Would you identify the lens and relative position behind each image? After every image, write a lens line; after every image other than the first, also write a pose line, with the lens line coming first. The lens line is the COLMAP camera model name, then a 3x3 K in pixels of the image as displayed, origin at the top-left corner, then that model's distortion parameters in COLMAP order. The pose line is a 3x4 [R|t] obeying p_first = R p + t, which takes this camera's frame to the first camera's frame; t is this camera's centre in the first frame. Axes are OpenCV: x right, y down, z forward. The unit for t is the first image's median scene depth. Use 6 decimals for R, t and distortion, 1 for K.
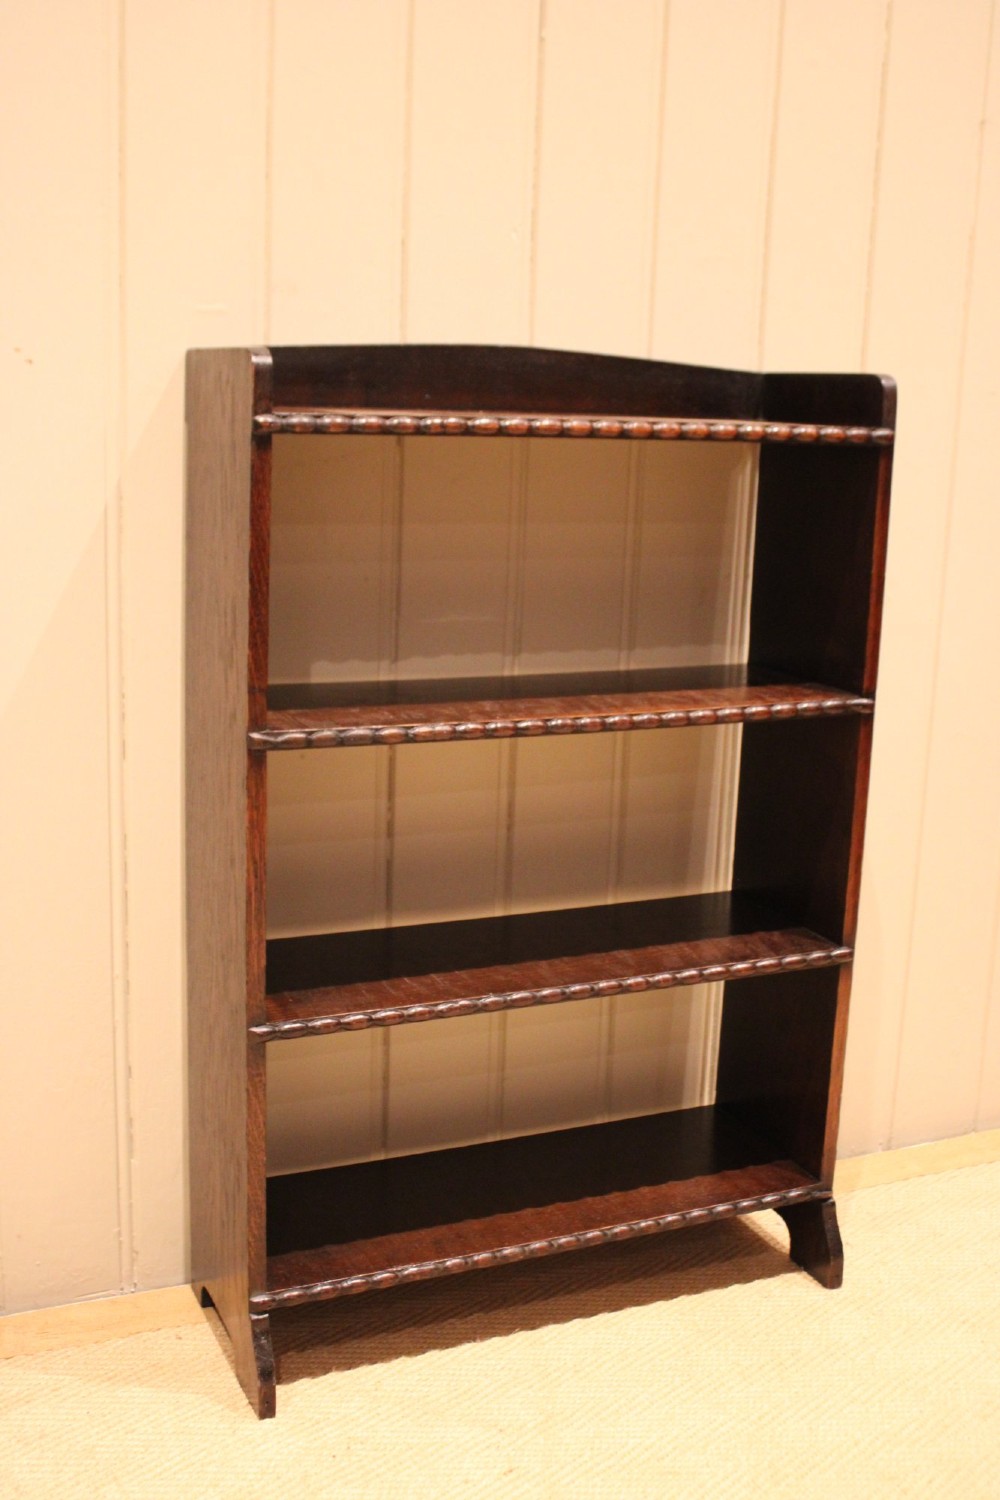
lens RADIAL K [[1647.7, 0, 497.5], [0, 1647.7, 778.2], [0, 0, 1]] dist [-0.076578, 0.044830]
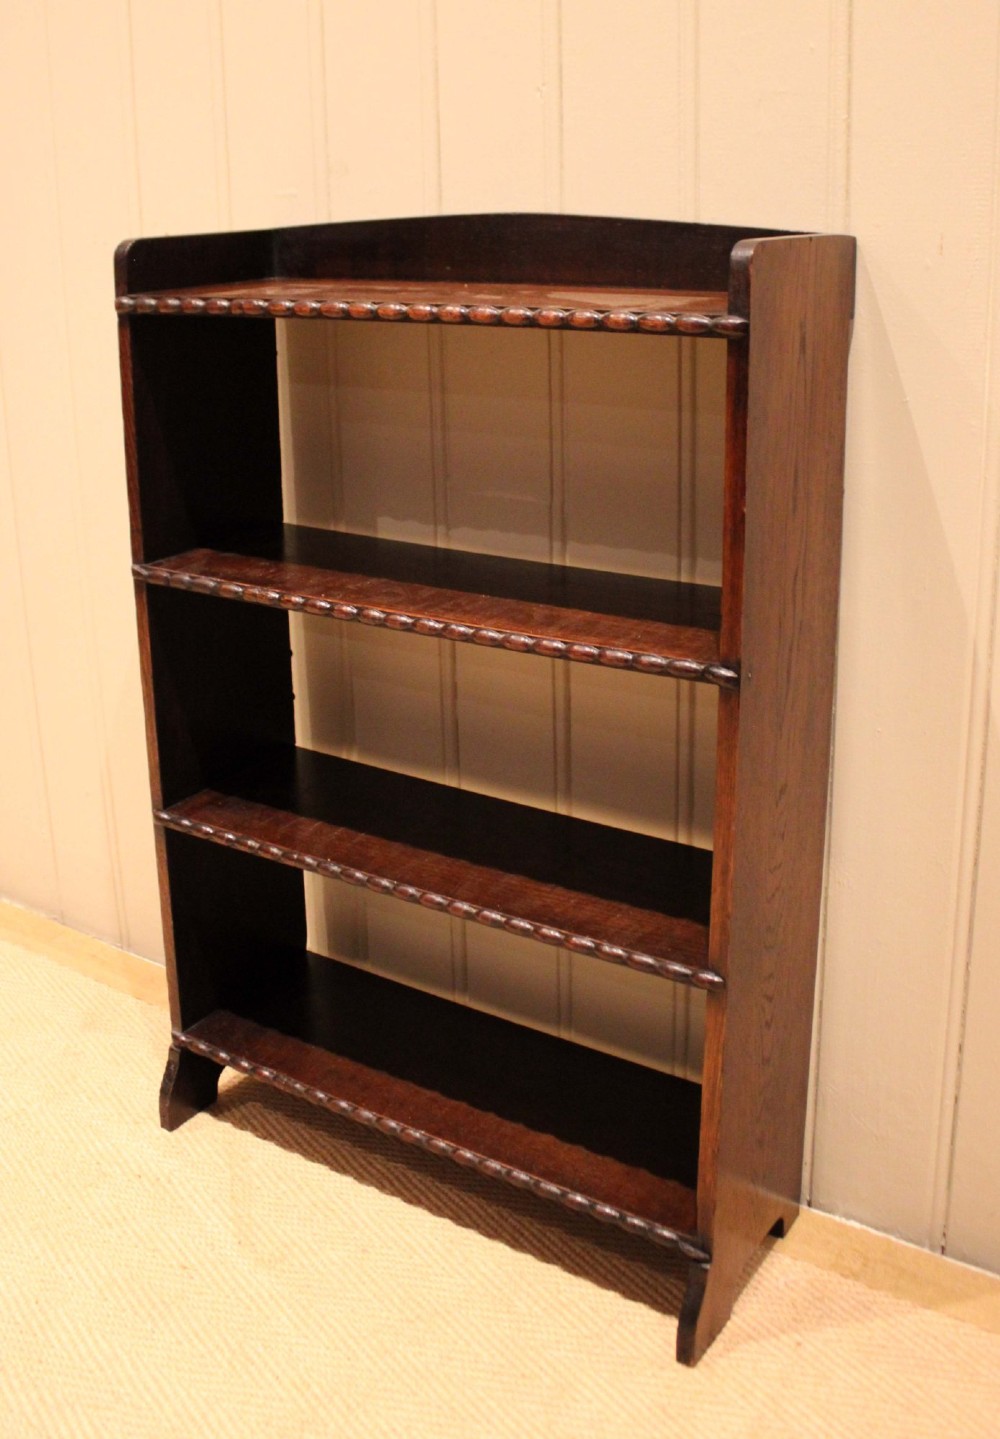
lens RADIAL K [[1496.1, 0, 461.4], [0, 1496.1, 600.4], [0, 0, 1]] dist [-0.170707, 0.169869]
pose [[0.523086, 0.190567, -0.830702, 0.729905], [-0.161150, 0.979215, 0.123161, -0.144998], [0.836906, 0.069444, 0.542924, 0.523744]]
